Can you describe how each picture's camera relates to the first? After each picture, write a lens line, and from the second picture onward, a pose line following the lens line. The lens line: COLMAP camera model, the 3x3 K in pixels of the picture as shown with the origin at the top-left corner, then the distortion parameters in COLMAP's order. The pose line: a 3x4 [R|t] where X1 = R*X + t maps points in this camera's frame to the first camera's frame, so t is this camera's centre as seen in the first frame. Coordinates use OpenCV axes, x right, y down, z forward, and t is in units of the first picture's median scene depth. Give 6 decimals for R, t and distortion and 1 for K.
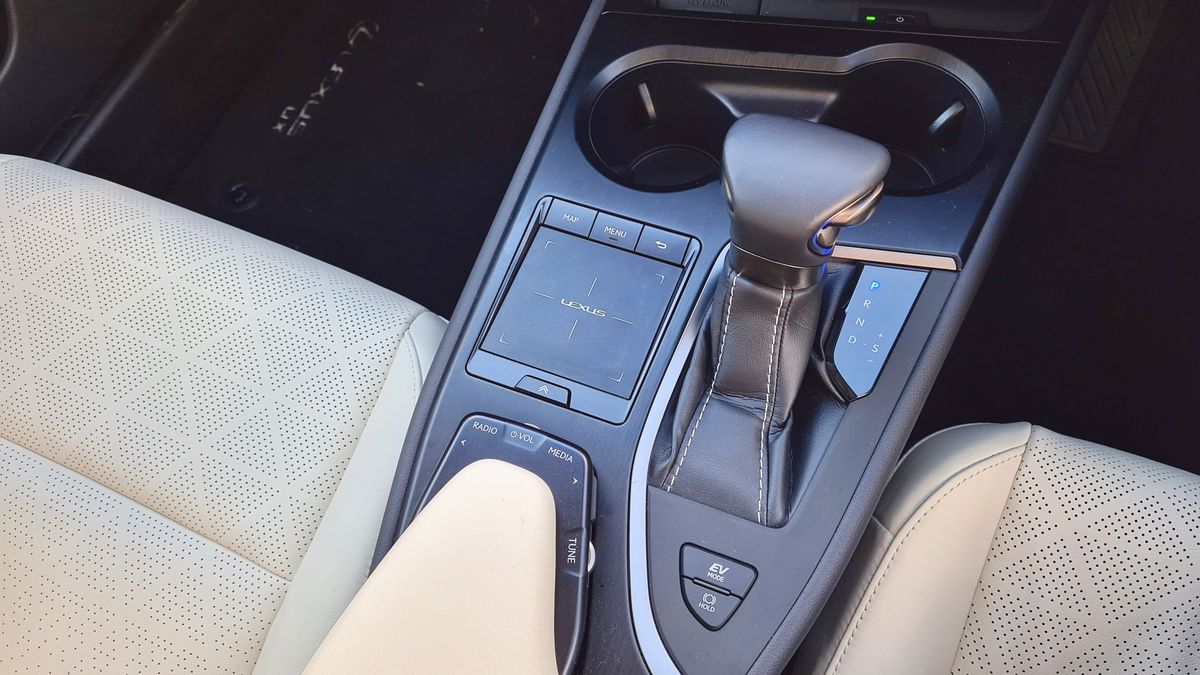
lens RADIAL K [[923.2, 0, 598.6], [0, 923.2, 356.1], [0, 0, 1]] dist [0.055129, -0.041526]
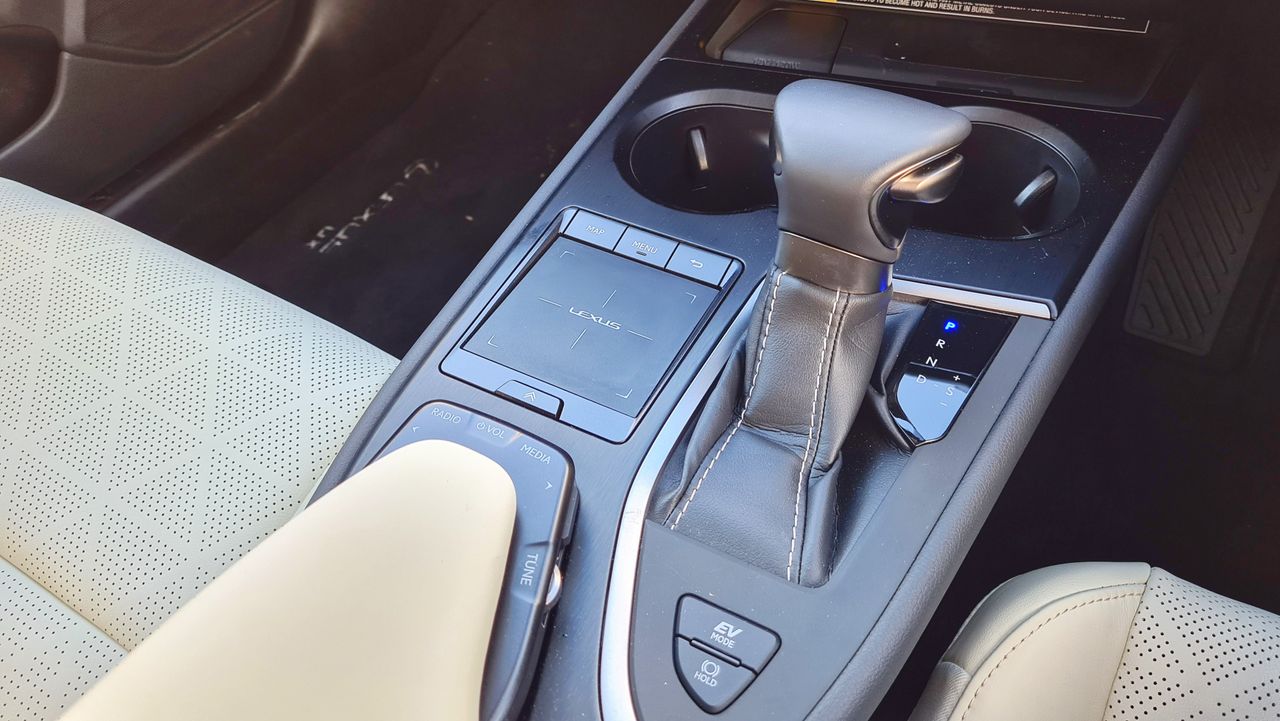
lens RADIAL K [[984.7, 0, 638.7], [0, 984.7, 331.1], [0, 0, 1]] dist [0.055129, -0.041526]
pose [[0.992878, 0.113725, -0.035490, 0.057154], [-0.119079, 0.938305, -0.324661, 0.250110], [-0.003622, 0.326574, 0.945165, 0.179754]]
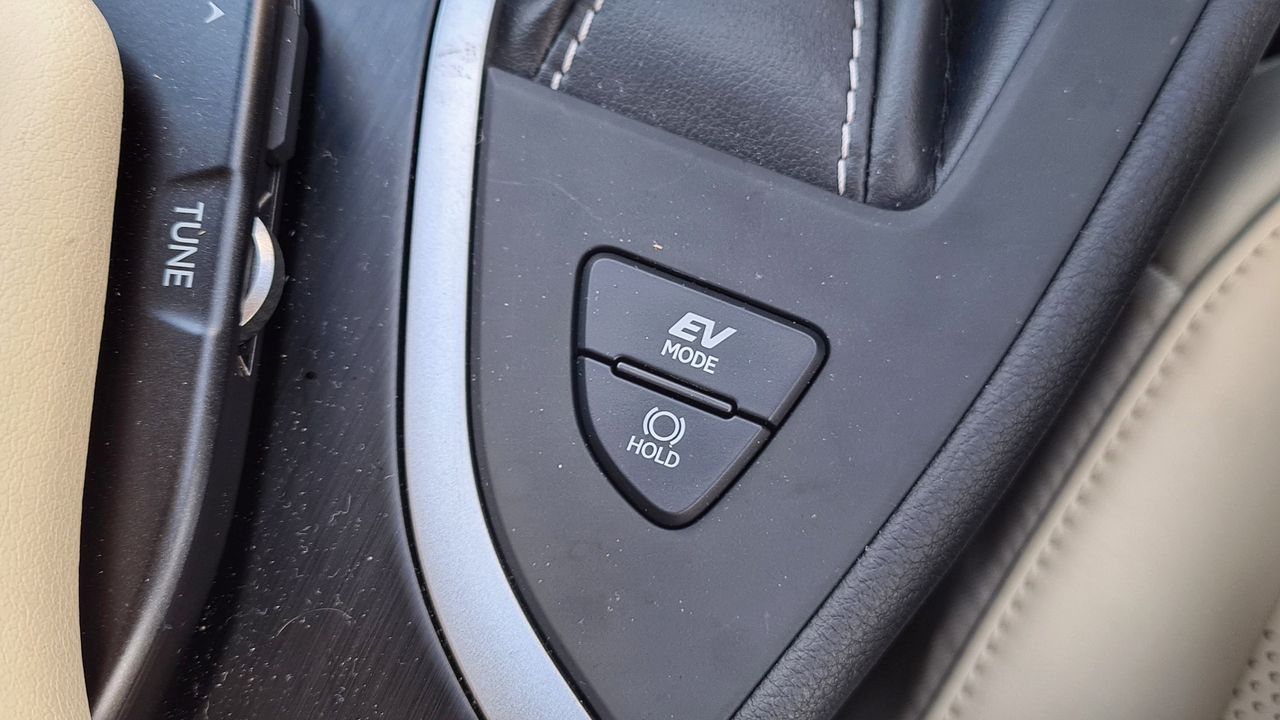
lens RADIAL K [[1299.2, 0, 645.2], [0, 1299.2, 362.0], [0, 0, 1]] dist [-0.022814, 0.005899]
pose [[0.998278, 0.030631, 0.050029, 0.084128], [-0.038490, 0.985612, 0.164580, 0.158013], [-0.044268, -0.166223, 0.985094, 0.539588]]
